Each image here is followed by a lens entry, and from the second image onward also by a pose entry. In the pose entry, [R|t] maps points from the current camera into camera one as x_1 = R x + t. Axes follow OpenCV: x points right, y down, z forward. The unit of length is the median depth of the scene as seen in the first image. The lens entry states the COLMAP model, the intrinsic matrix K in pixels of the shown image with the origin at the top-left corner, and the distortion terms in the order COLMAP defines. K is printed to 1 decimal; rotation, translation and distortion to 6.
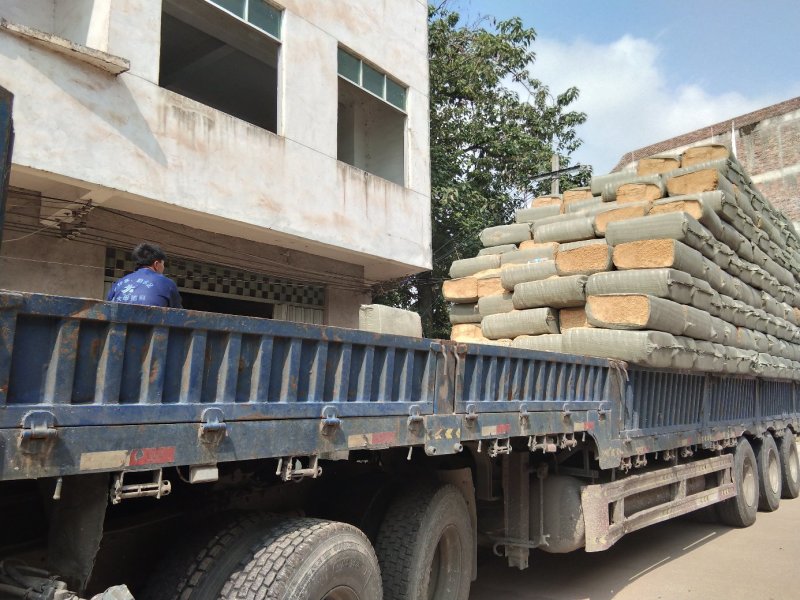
lens RADIAL K [[649.1, 0, 398.0], [0, 649.1, 289.3], [0, 0, 1]] dist [0.088666, -0.141105]
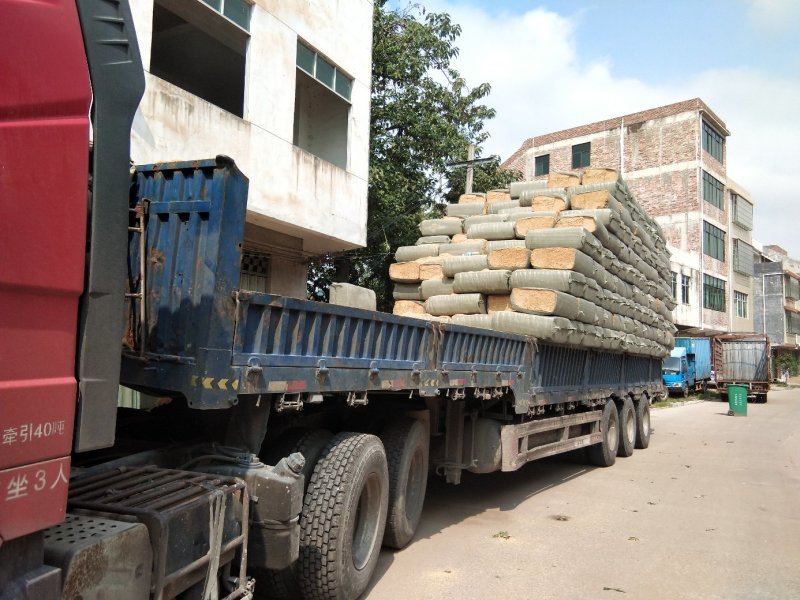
lens RADIAL K [[649.1, 0, 398.0], [0, 649.1, 289.3], [0, 0, 1]] dist [0.088666, -0.141105]
pose [[0.985290, 0.056256, 0.161364, -0.109053], [-0.065384, 0.996514, 0.051820, -0.028499], [-0.157886, -0.061609, 0.985534, -0.194382]]
